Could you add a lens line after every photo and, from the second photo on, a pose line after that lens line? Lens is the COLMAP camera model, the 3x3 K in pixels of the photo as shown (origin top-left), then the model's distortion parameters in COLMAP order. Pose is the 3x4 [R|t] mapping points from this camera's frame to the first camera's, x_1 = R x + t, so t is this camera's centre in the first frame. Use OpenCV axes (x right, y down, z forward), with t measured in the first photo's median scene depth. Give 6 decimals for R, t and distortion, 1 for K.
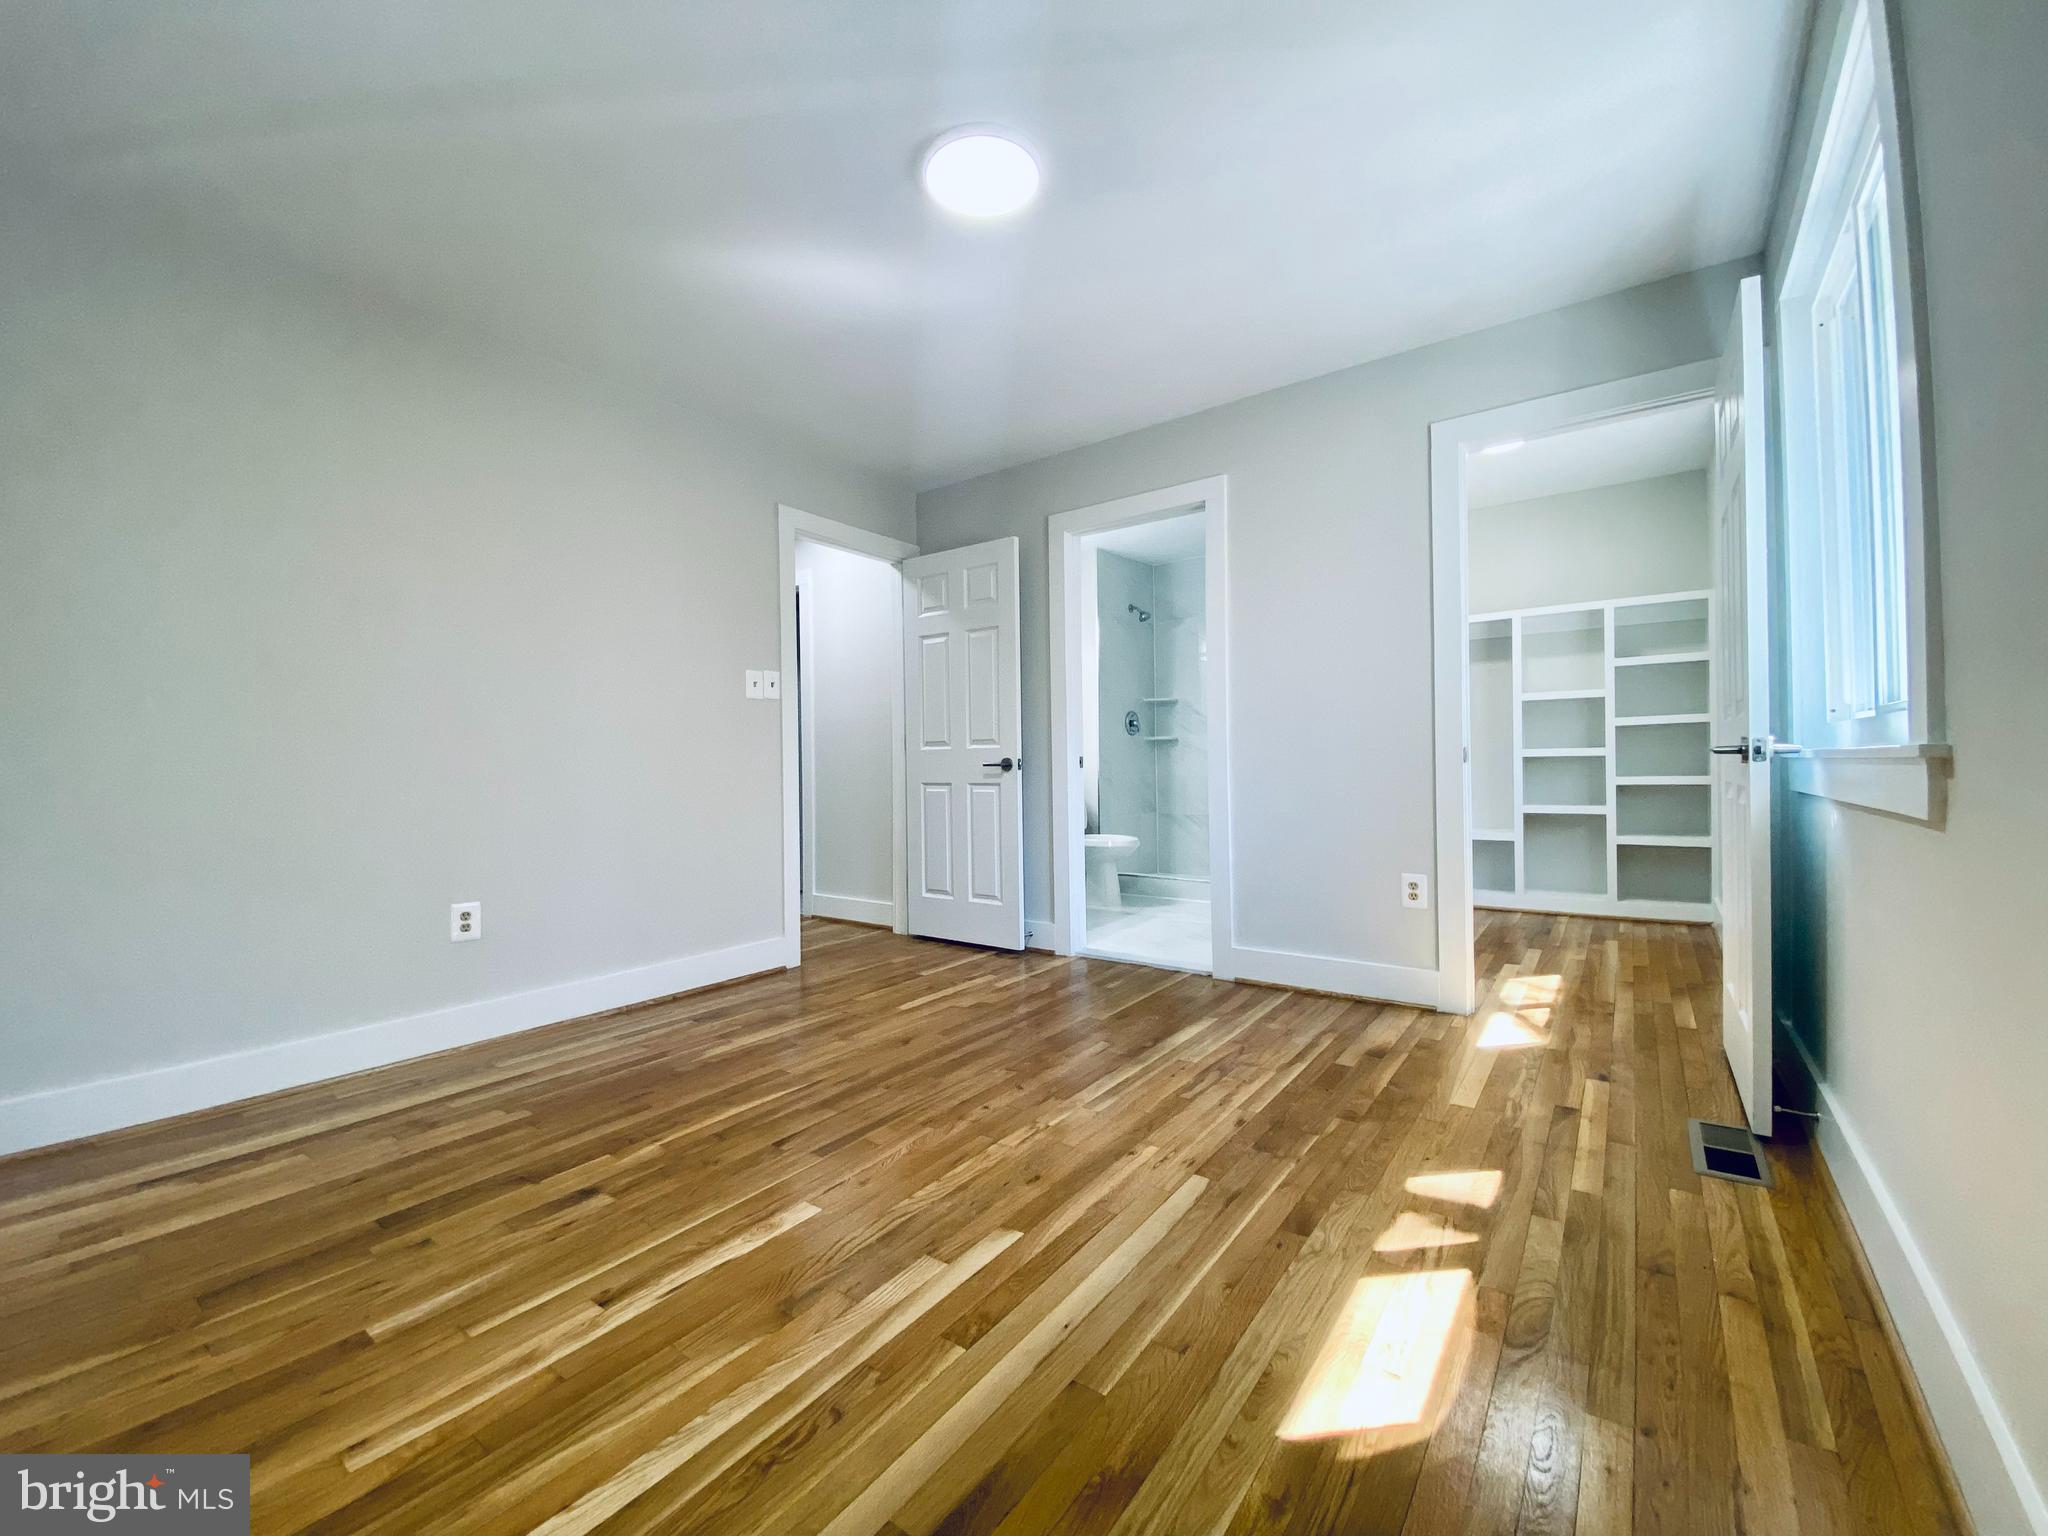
lens RADIAL K [[822.5, 0, 1024.0], [0, 822.5, 768.0], [0, 0, 1]] dist [0.028081, -0.024441]
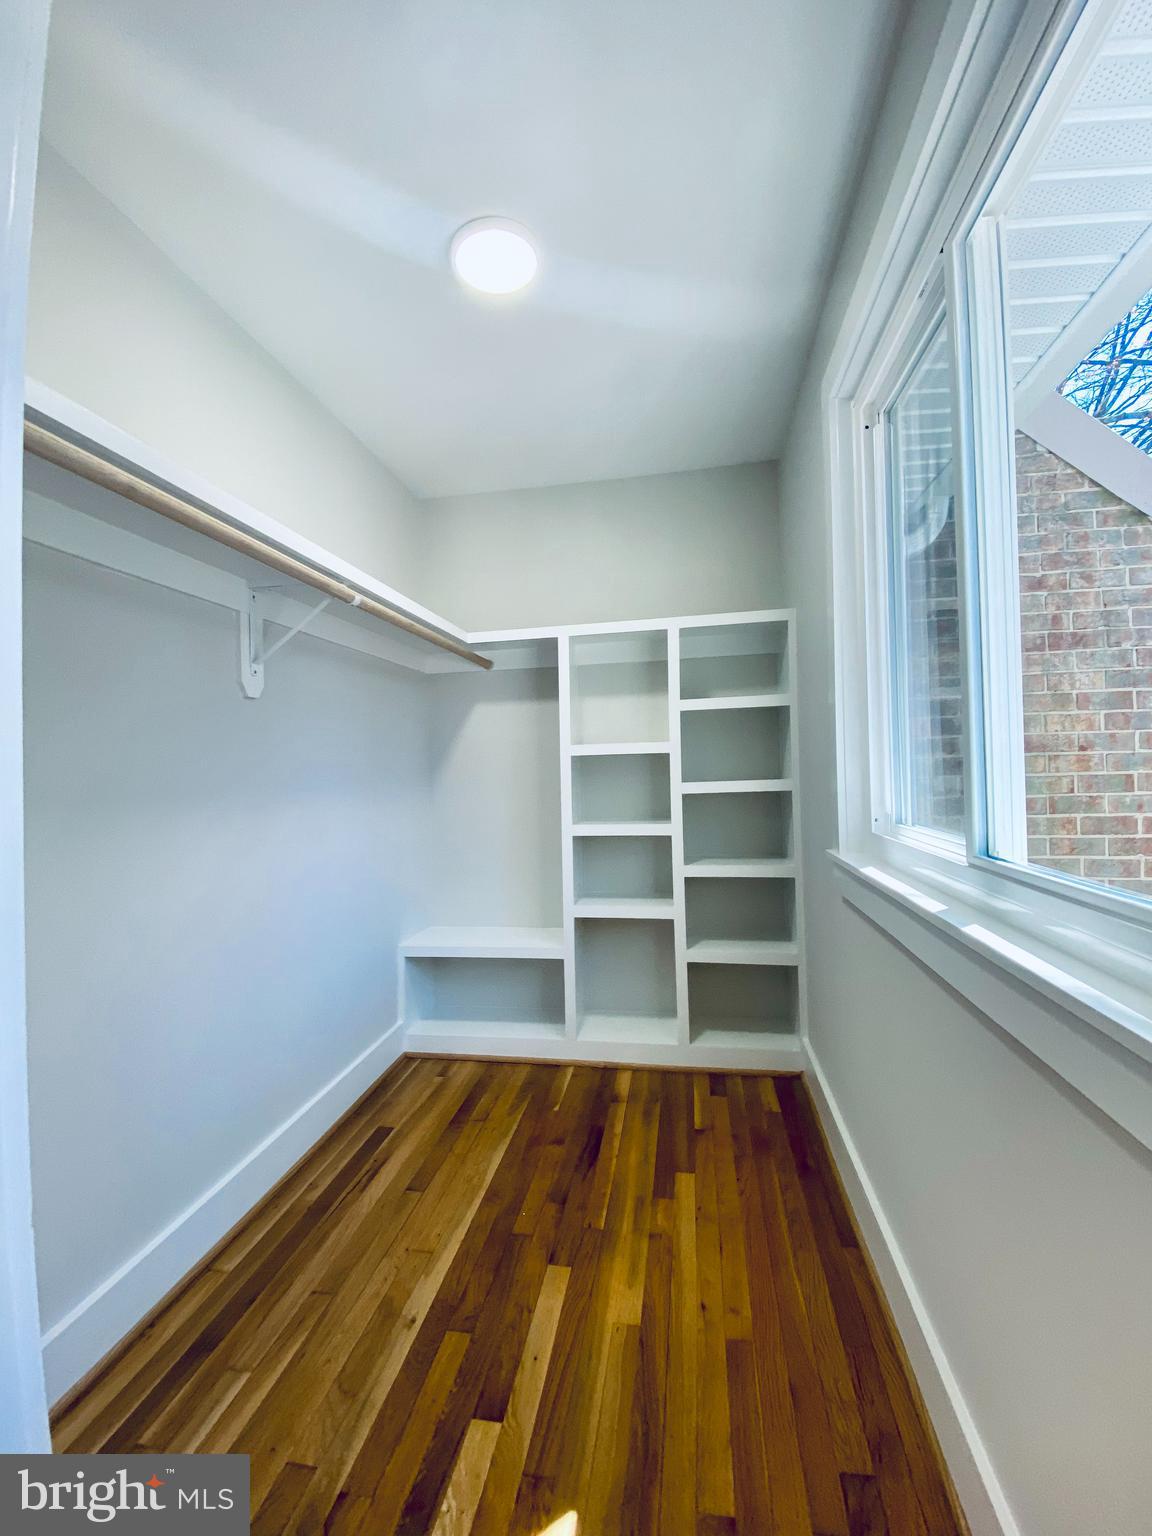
lens RADIAL K [[616.9, 0, 576.0], [0, 616.9, 768.0], [0, 0, 1]] dist [0.028081, -0.024441]
pose [[0.892265, 0.007221, 0.451454, 0.376943], [0.008917, 0.999395, -0.033608, -0.054552], [-0.451423, 0.034013, 0.891661, 0.545804]]
